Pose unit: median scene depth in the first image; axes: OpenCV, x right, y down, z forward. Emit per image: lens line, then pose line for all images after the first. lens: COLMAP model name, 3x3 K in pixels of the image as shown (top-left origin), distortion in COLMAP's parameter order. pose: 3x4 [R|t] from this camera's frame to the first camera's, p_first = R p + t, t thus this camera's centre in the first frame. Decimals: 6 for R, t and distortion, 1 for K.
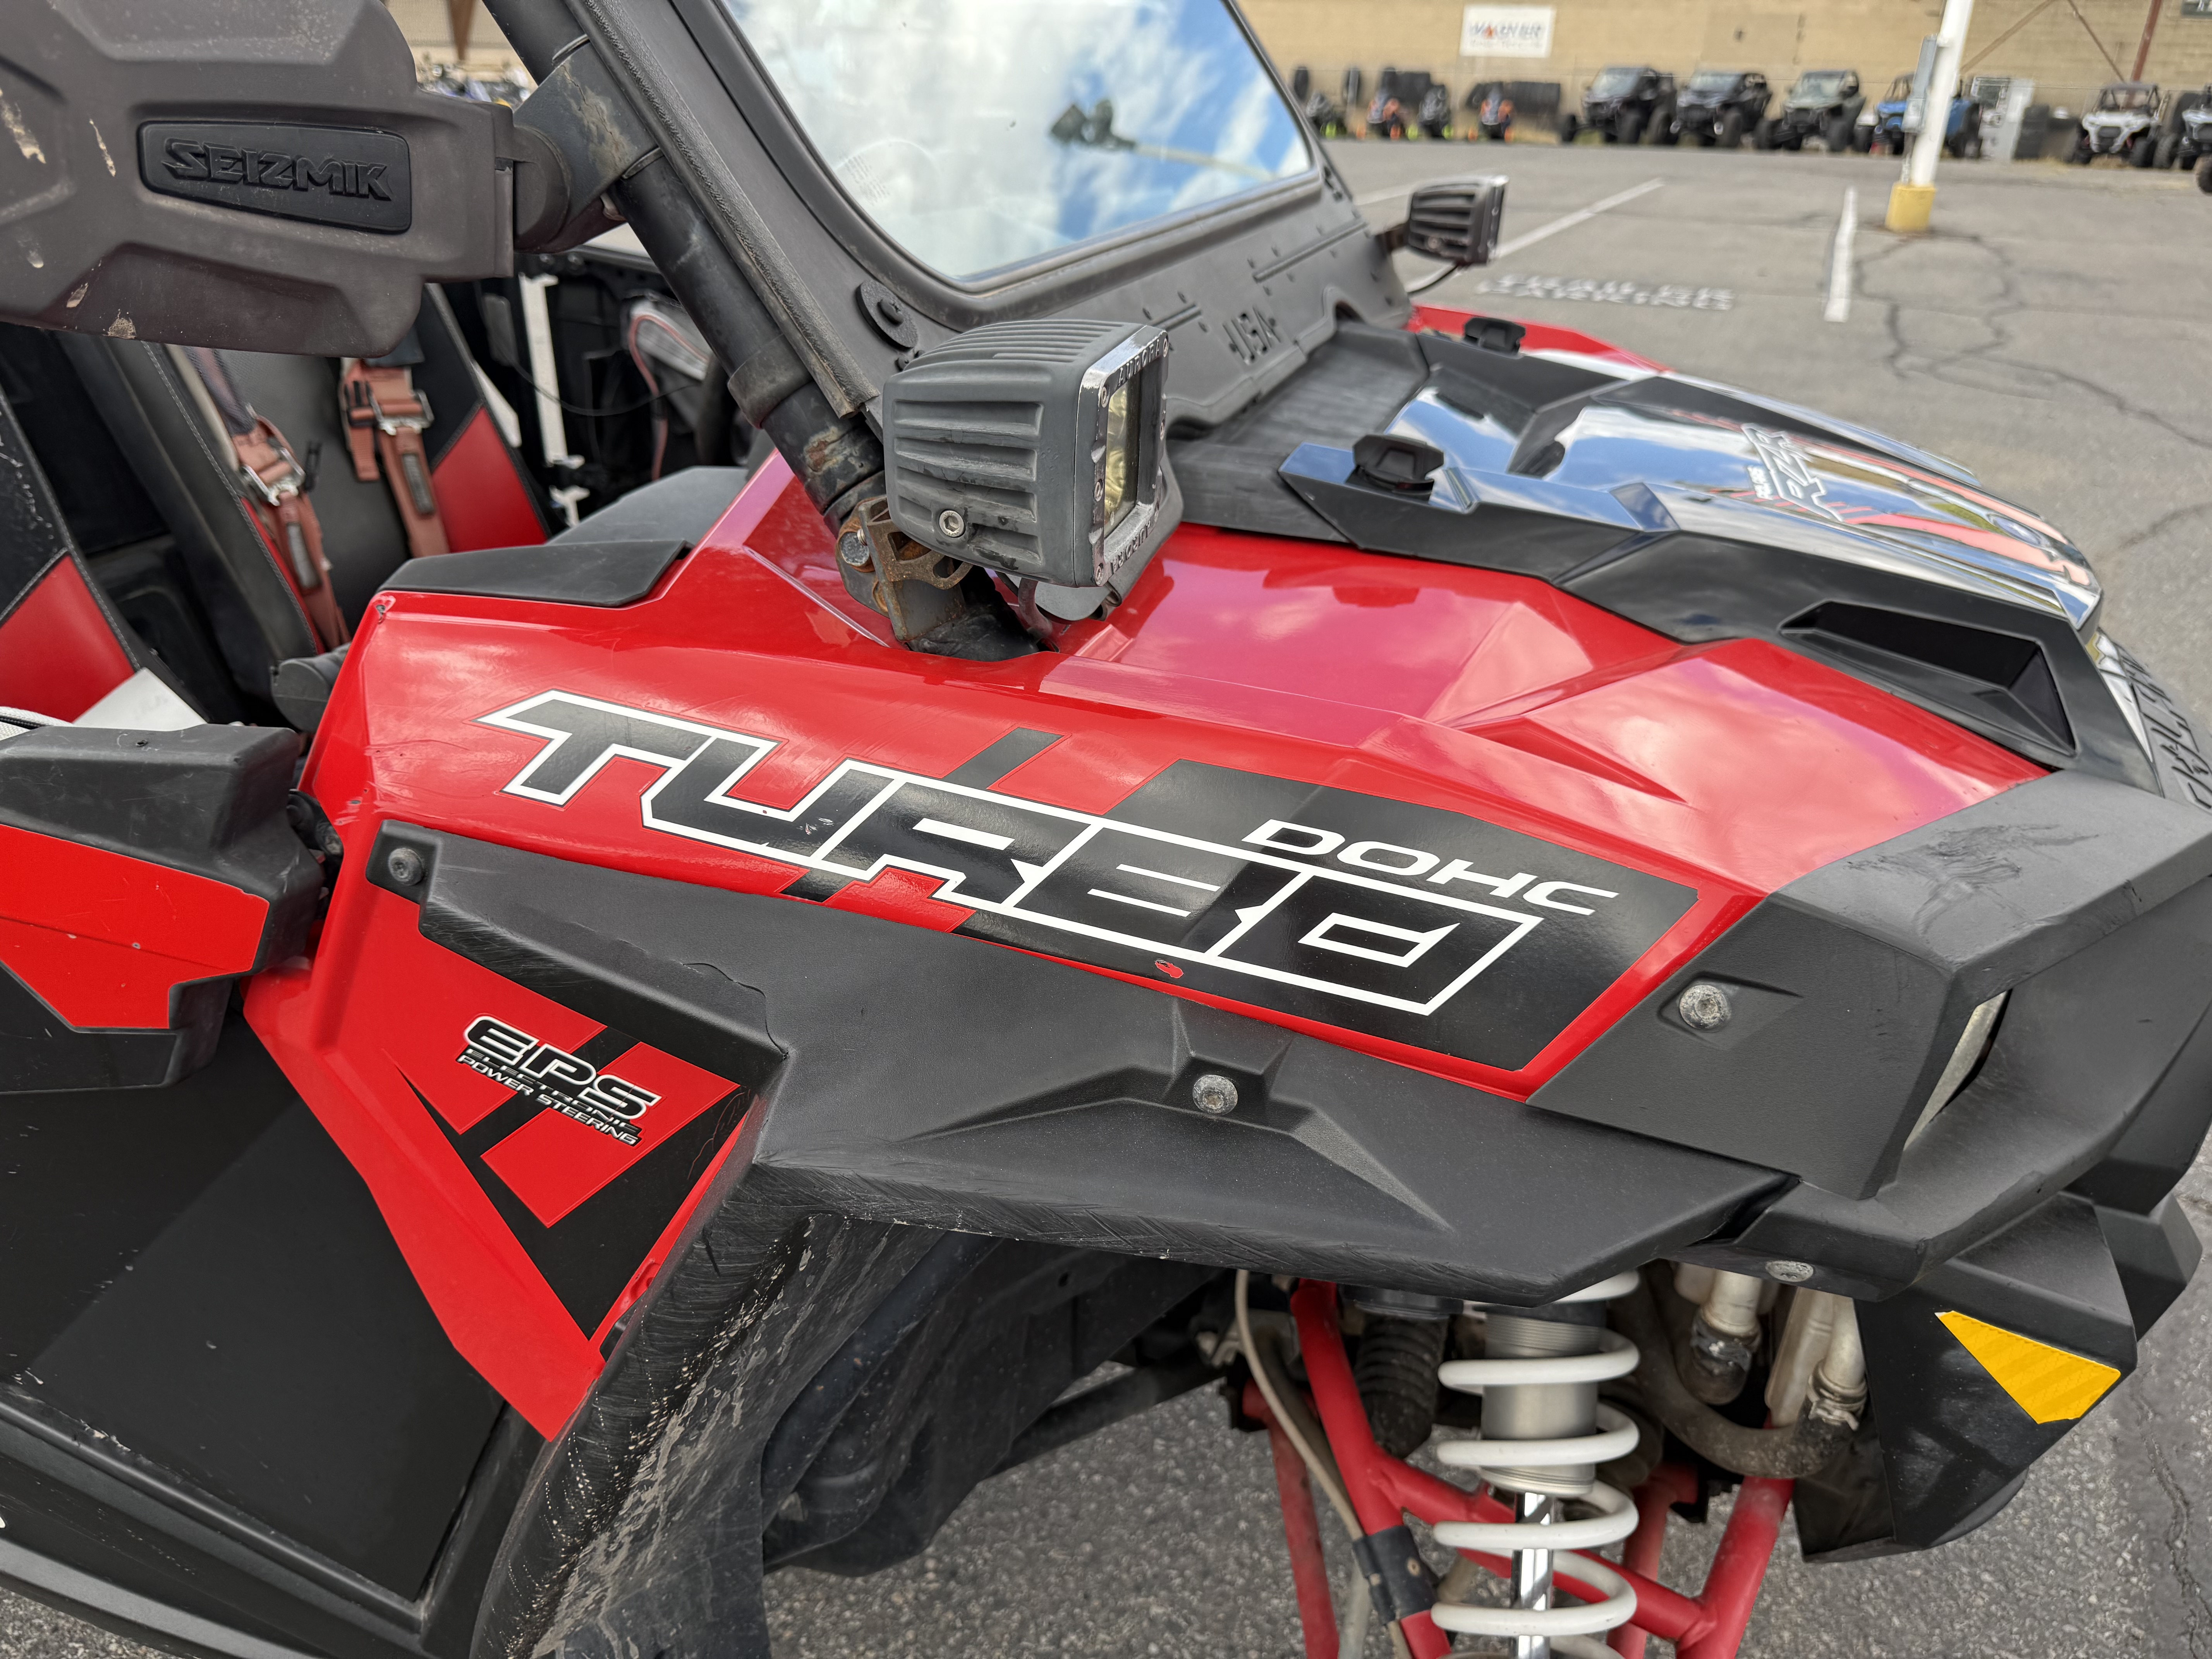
lens RADIAL K [[1570.6, 0, 1107.3], [0, 1570.6, 835.2], [0, 0, 1]] dist [0.028638, -0.039429]
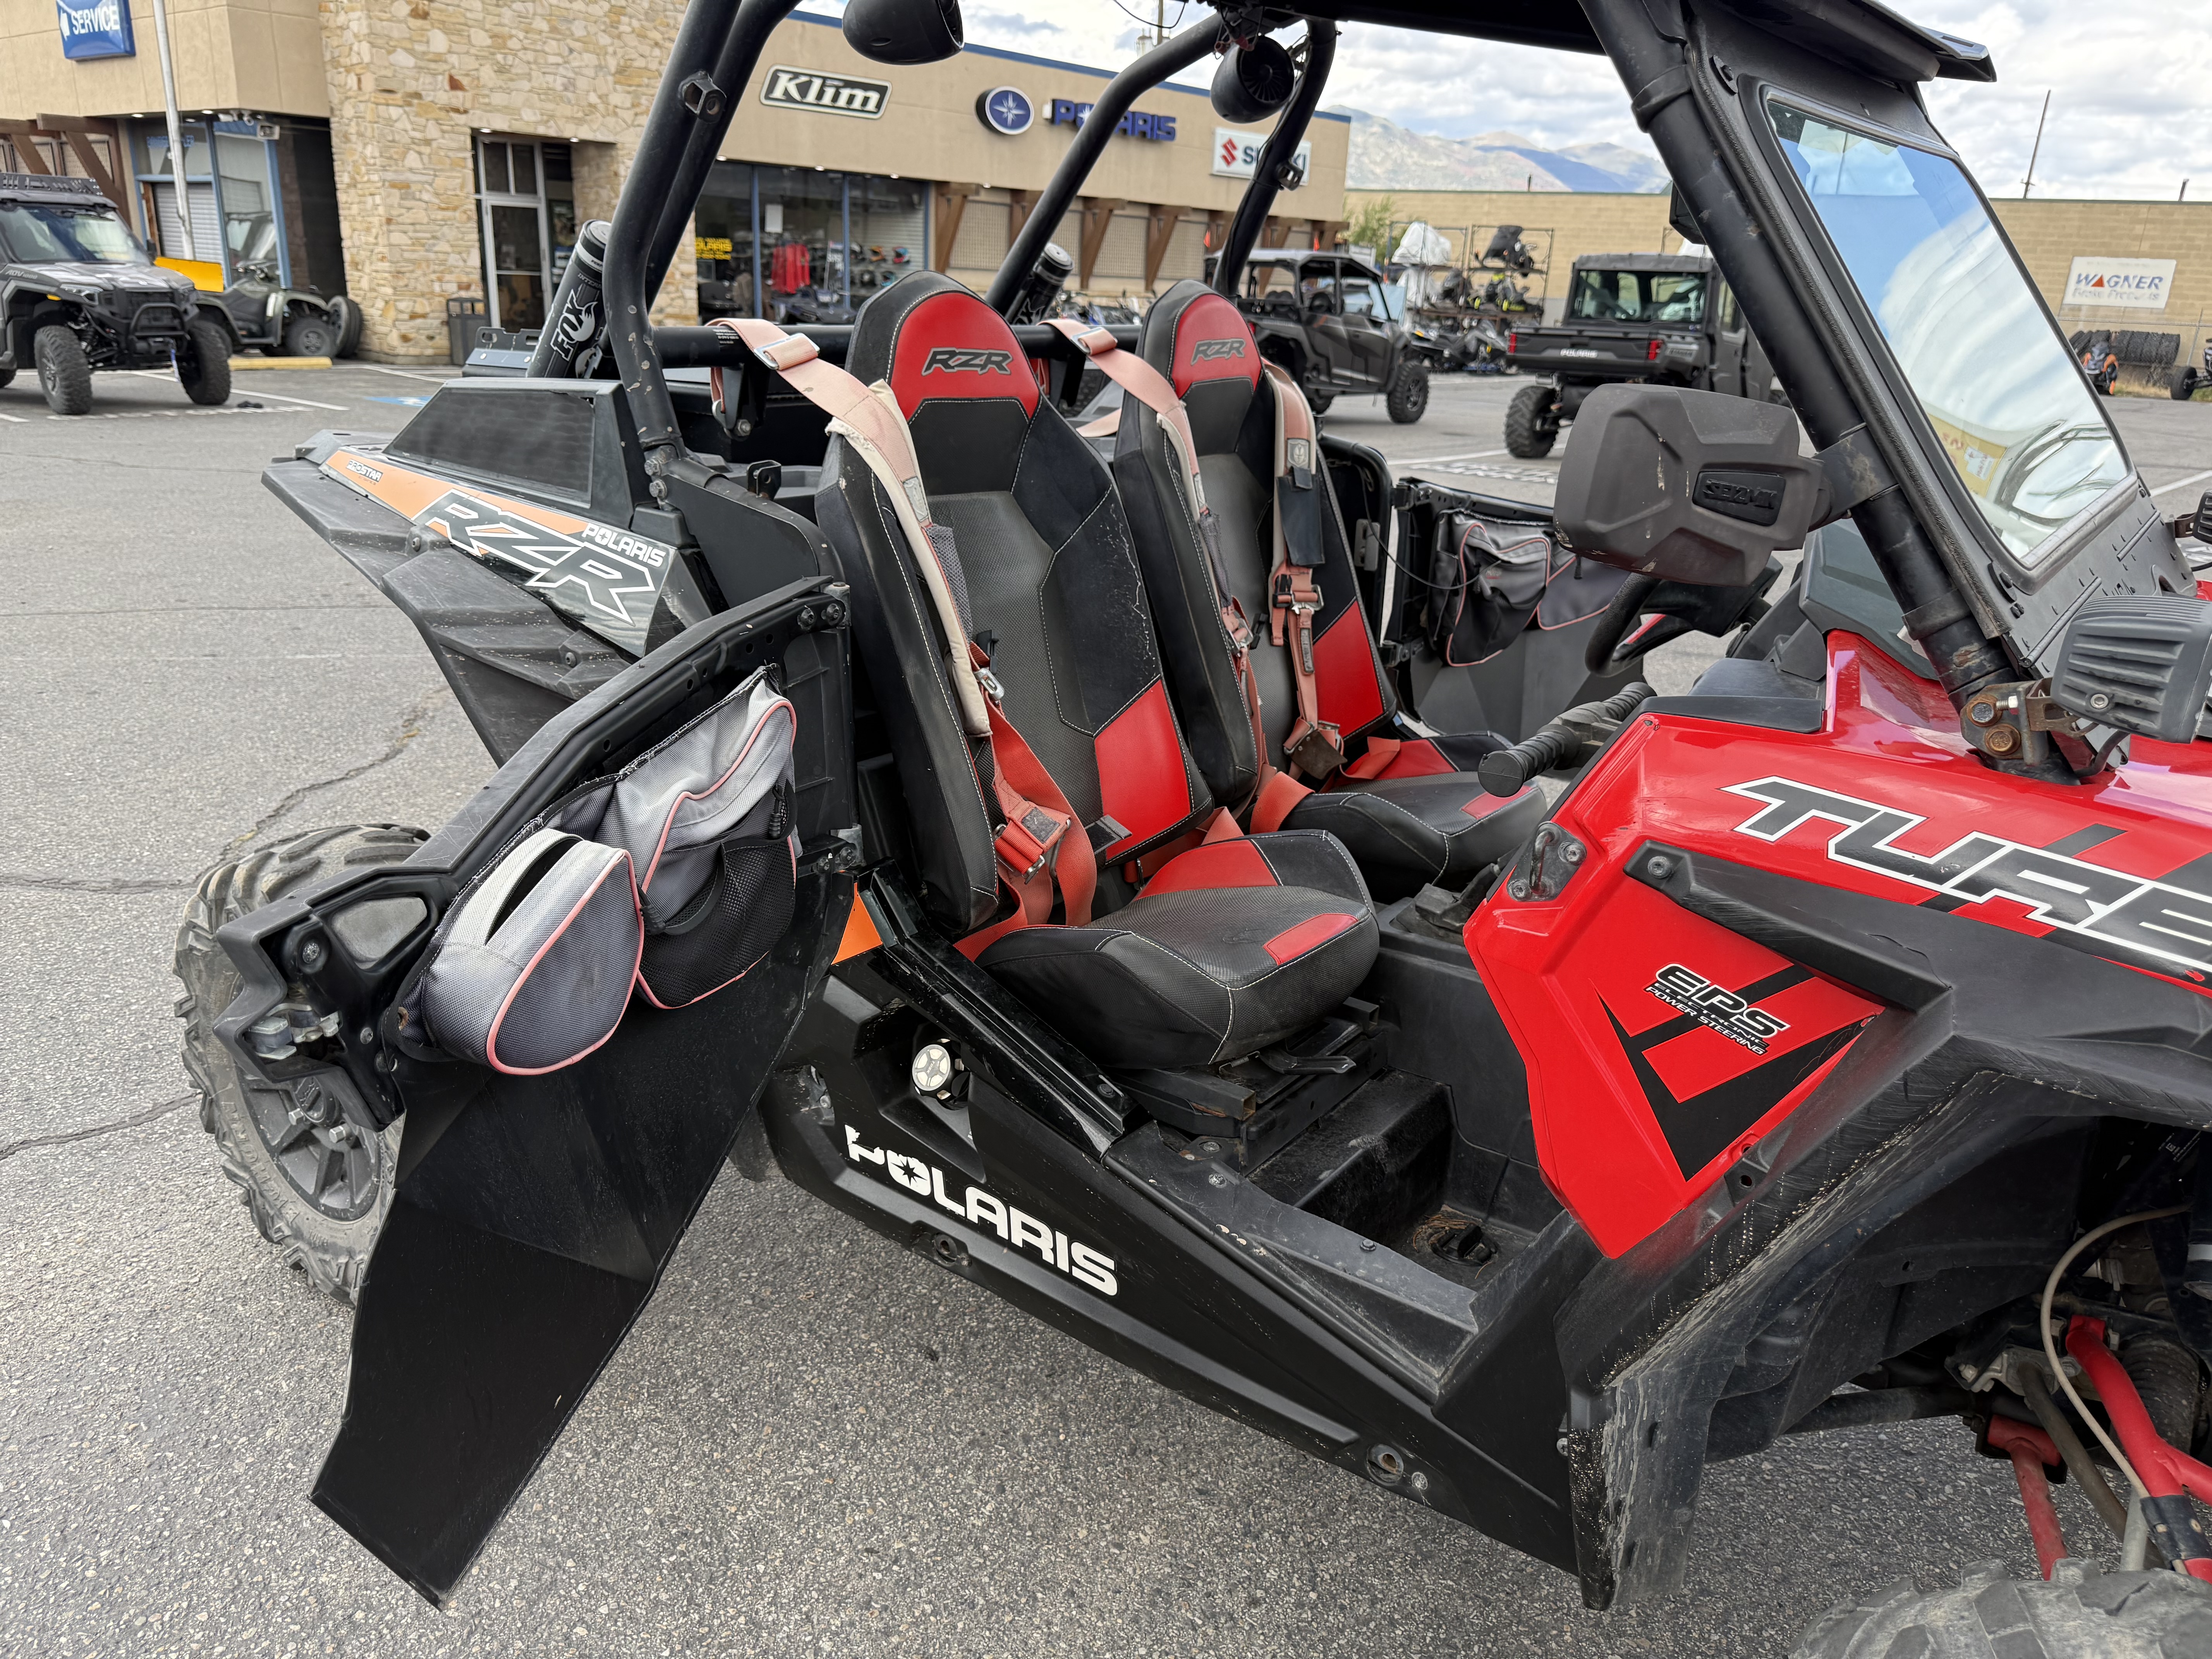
lens RADIAL K [[1570.6, 0, 1115.0], [0, 1570.6, 845.2], [0, 0, 1]] dist [0.028638, -0.039429]
pose [[0.951200, 0.122577, -0.283185, -0.207829], [-0.154991, 0.983341, -0.094961, 0.100372], [0.266827, 0.134218, 0.954353, -0.325654]]
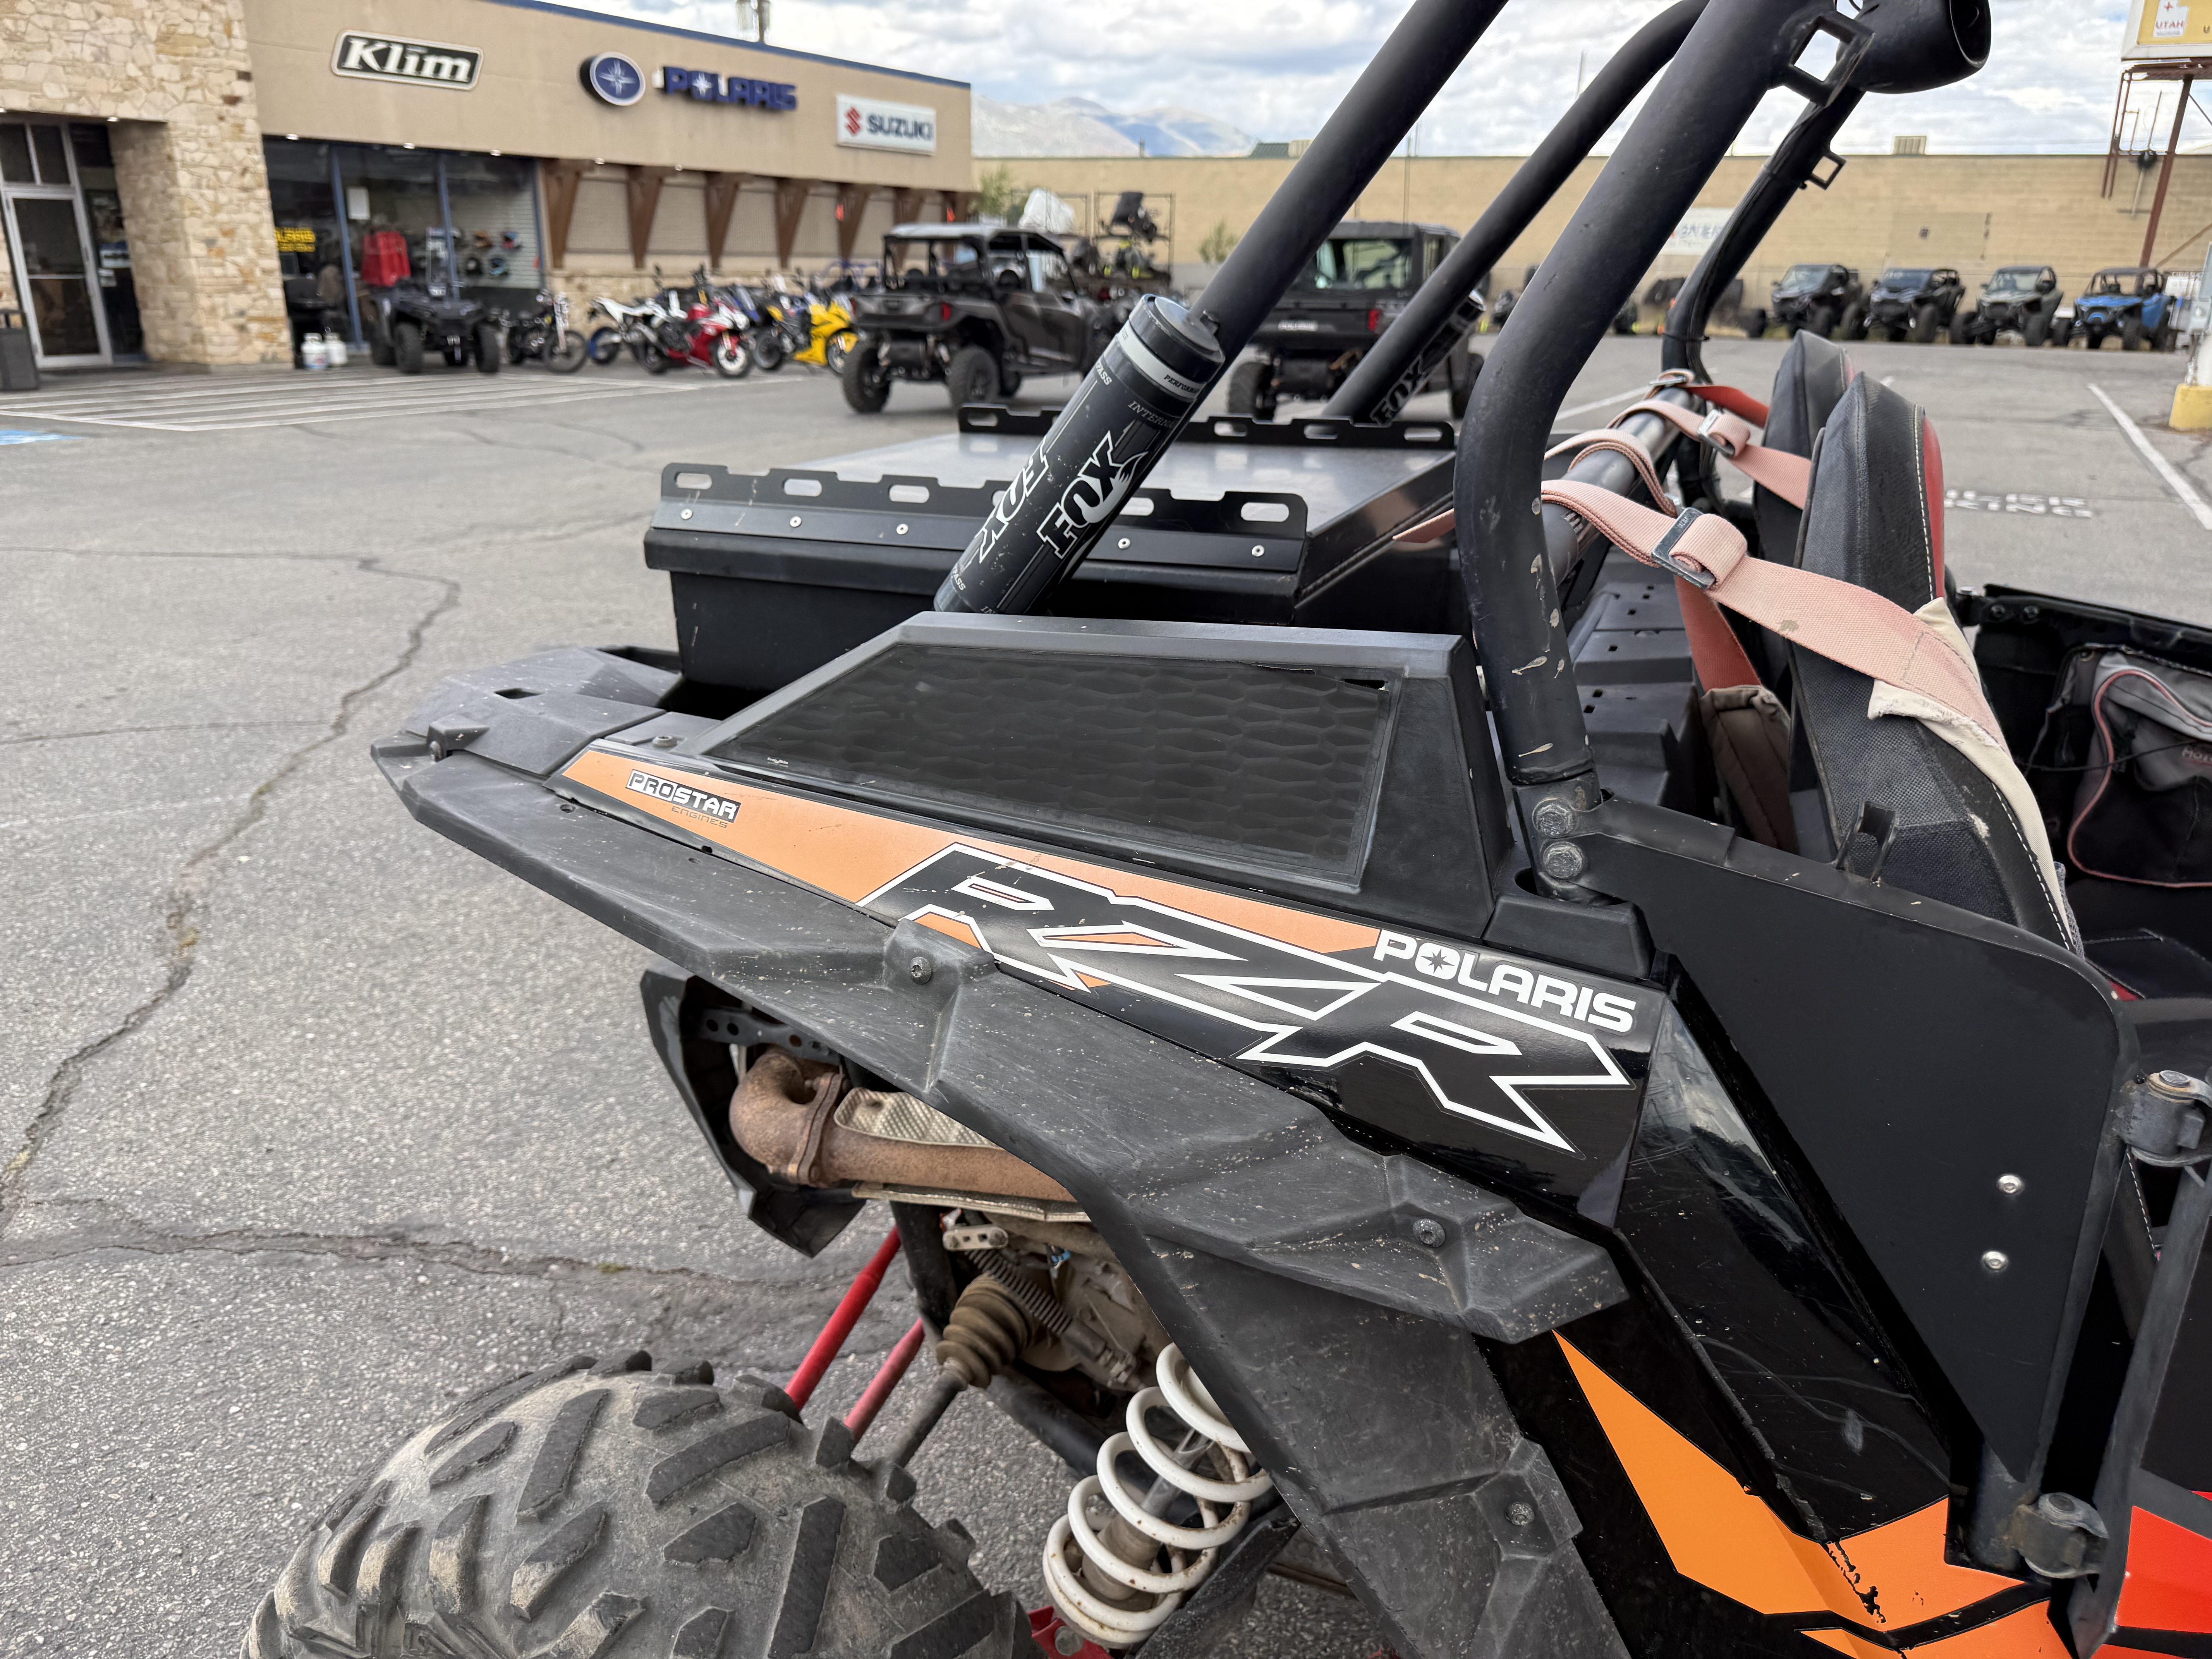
lens RADIAL K [[1570.6, 0, 1116.2], [0, 1570.6, 844.7], [0, 0, 1]] dist [0.028638, -0.039429]
pose [[0.997562, 0.017129, -0.067650, -0.917222], [-0.023731, 0.994901, -0.098026, -0.131150], [0.065626, 0.099393, 0.992882, 0.035264]]
